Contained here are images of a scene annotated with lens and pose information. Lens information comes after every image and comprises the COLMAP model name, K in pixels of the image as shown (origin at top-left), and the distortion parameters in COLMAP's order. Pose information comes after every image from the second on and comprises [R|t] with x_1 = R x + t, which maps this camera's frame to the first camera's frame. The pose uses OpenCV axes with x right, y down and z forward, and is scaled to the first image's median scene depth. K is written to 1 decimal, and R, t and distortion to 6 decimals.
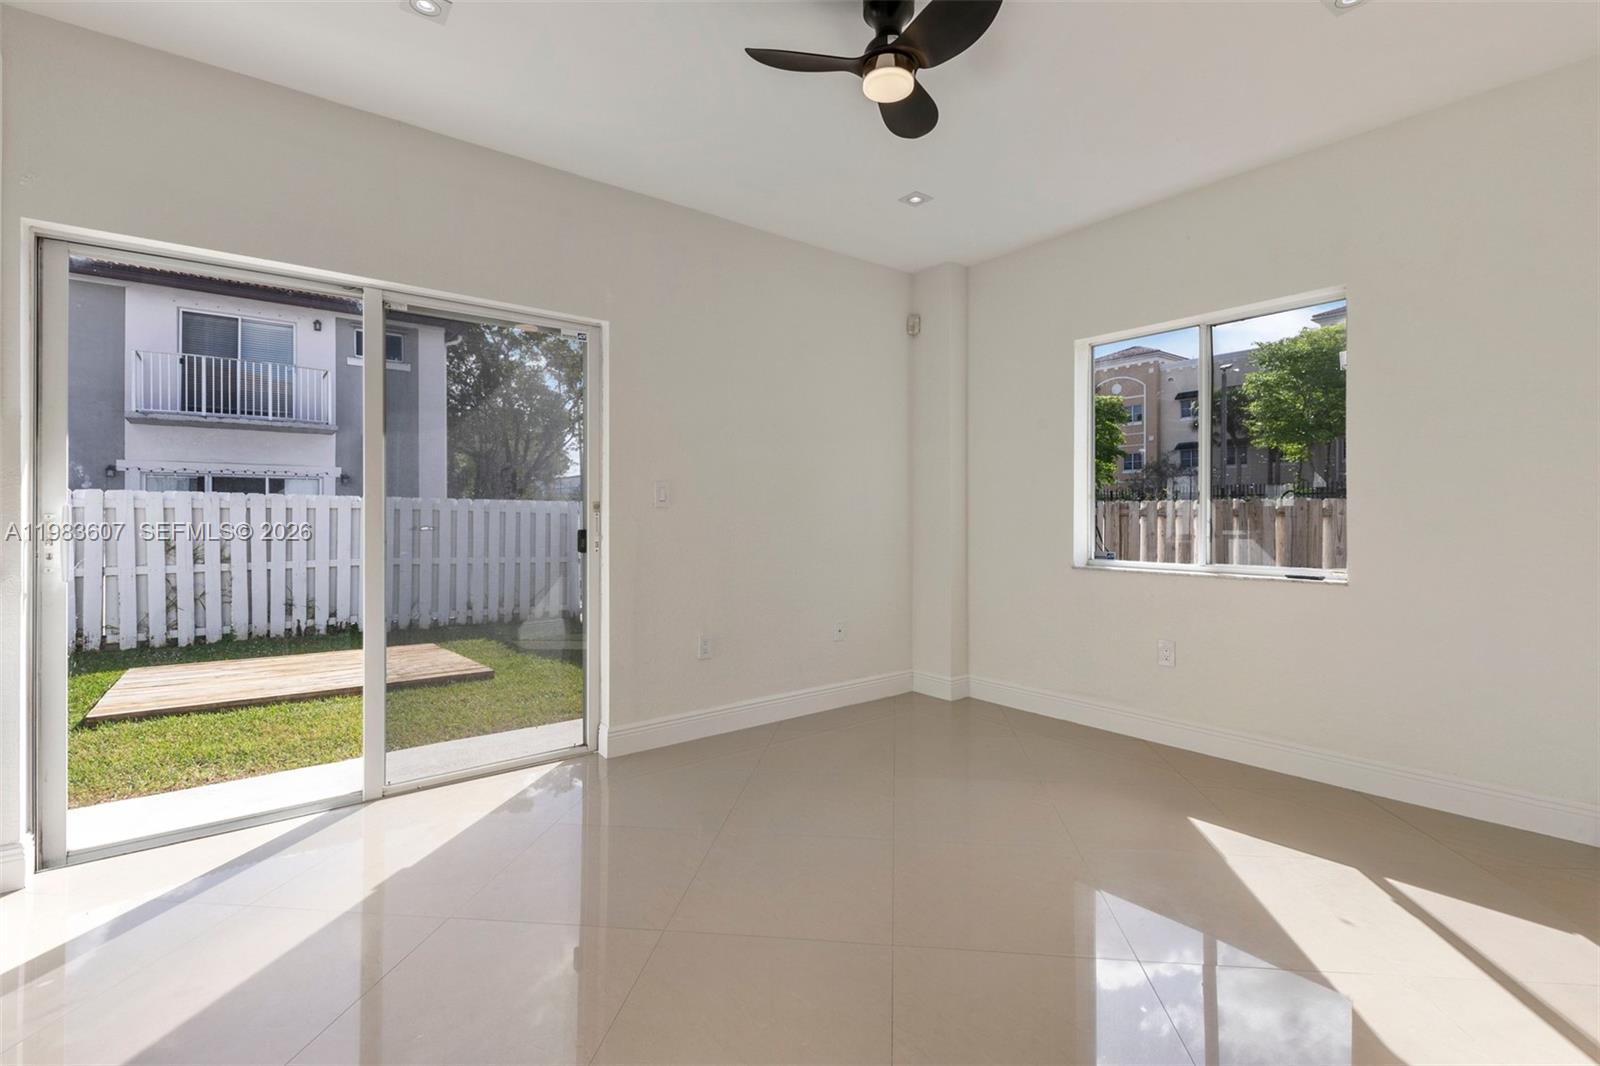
lens RADIAL K [[721.3, 0, 800.9], [0, 721.3, 522.5], [0, 0, 1]] dist [0.003688, -0.000243]
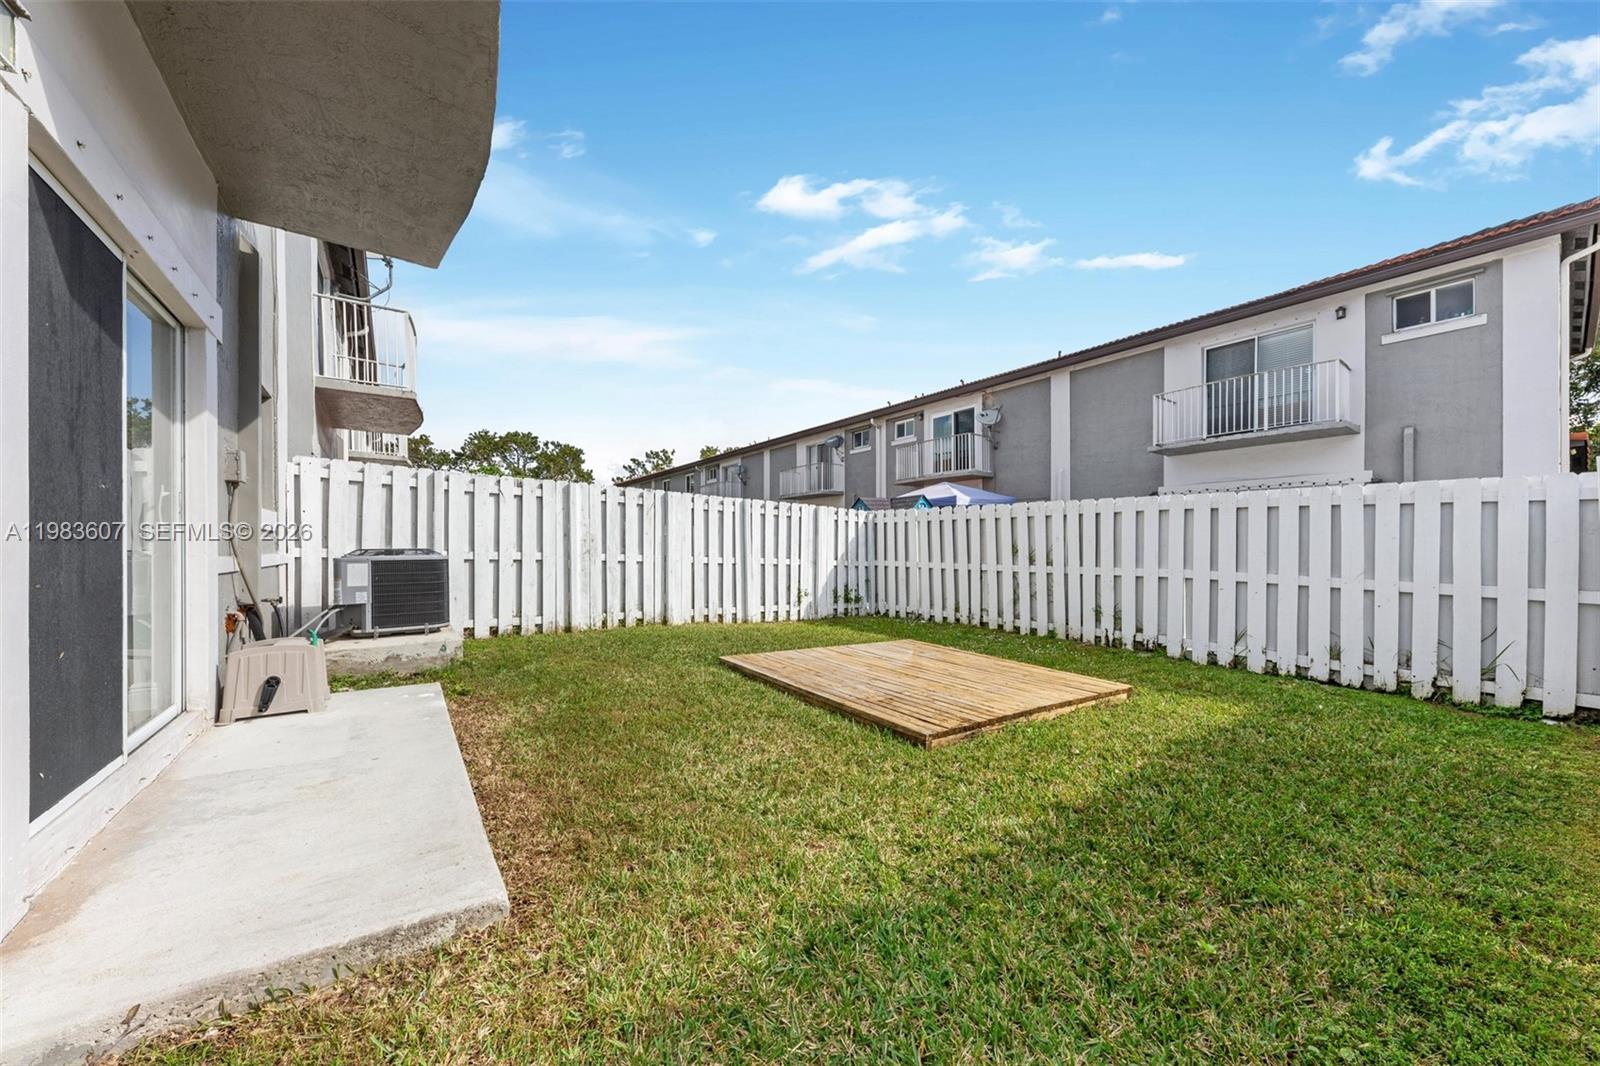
lens RADIAL K [[563.8, 0, 800.4], [0, 563.8, 538.1], [0, 0, 1]] dist [0.001116, -0.000455]
pose [[-0.038618, -0.013300, -0.999166, 0.066693], [-0.008694, 0.999878, -0.012974, 0.027331], [0.999216, 0.008186, -0.038729, 0.617936]]
